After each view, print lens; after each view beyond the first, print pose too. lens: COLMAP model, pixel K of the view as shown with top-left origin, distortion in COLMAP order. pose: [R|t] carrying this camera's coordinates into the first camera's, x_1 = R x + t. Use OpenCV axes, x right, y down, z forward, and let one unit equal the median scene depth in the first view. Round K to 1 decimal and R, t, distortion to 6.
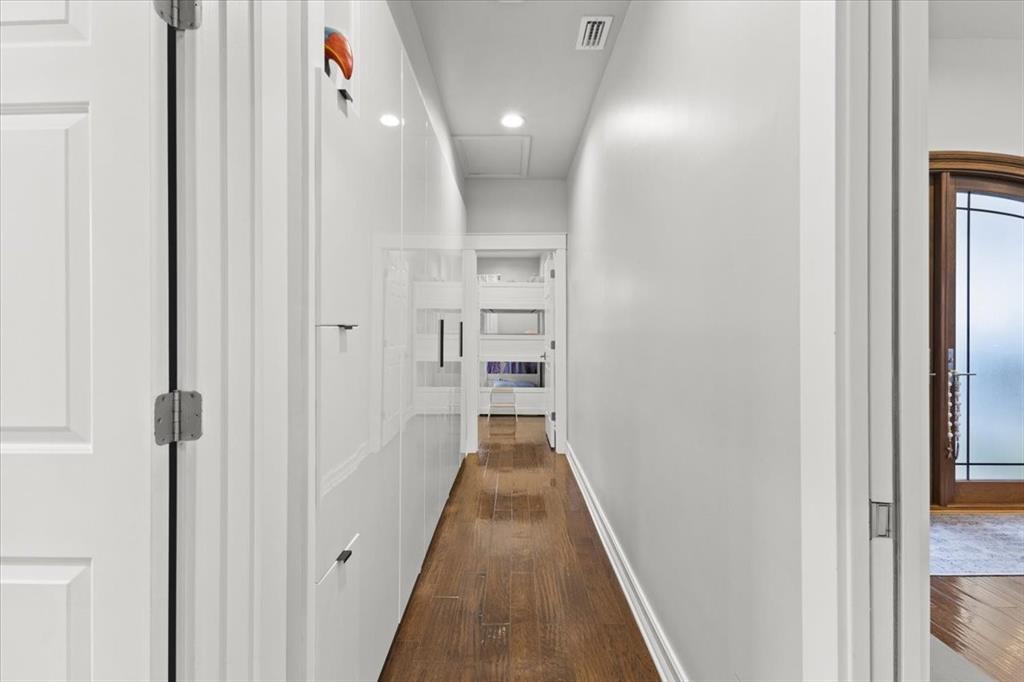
lens RADIAL K [[454.2, 0, 510.9], [0, 454.2, 338.6], [0, 0, 1]] dist [0.011364, -0.000519]
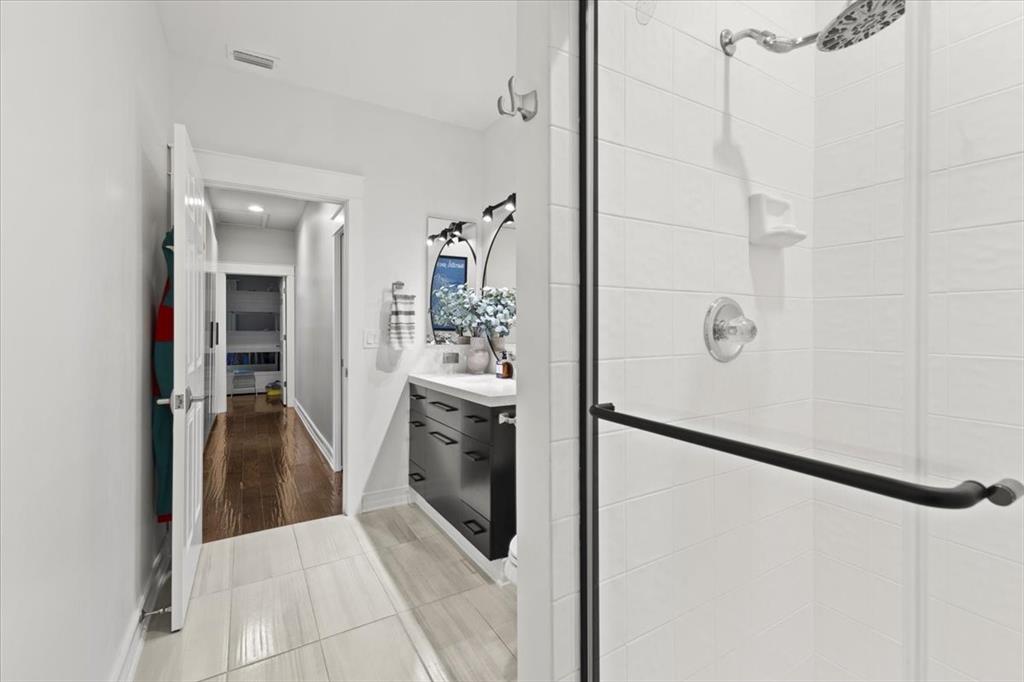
lens RADIAL K [[454.2, 0, 512.2], [0, 454.2, 335.7], [0, 0, 1]] dist [0.011364, -0.000519]
pose [[0.861497, -0.001589, 0.507761, -0.027254], [0.001240, 0.999999, 0.001026, 0.008148], [-0.507761, -0.000254, 0.861498, -0.693136]]
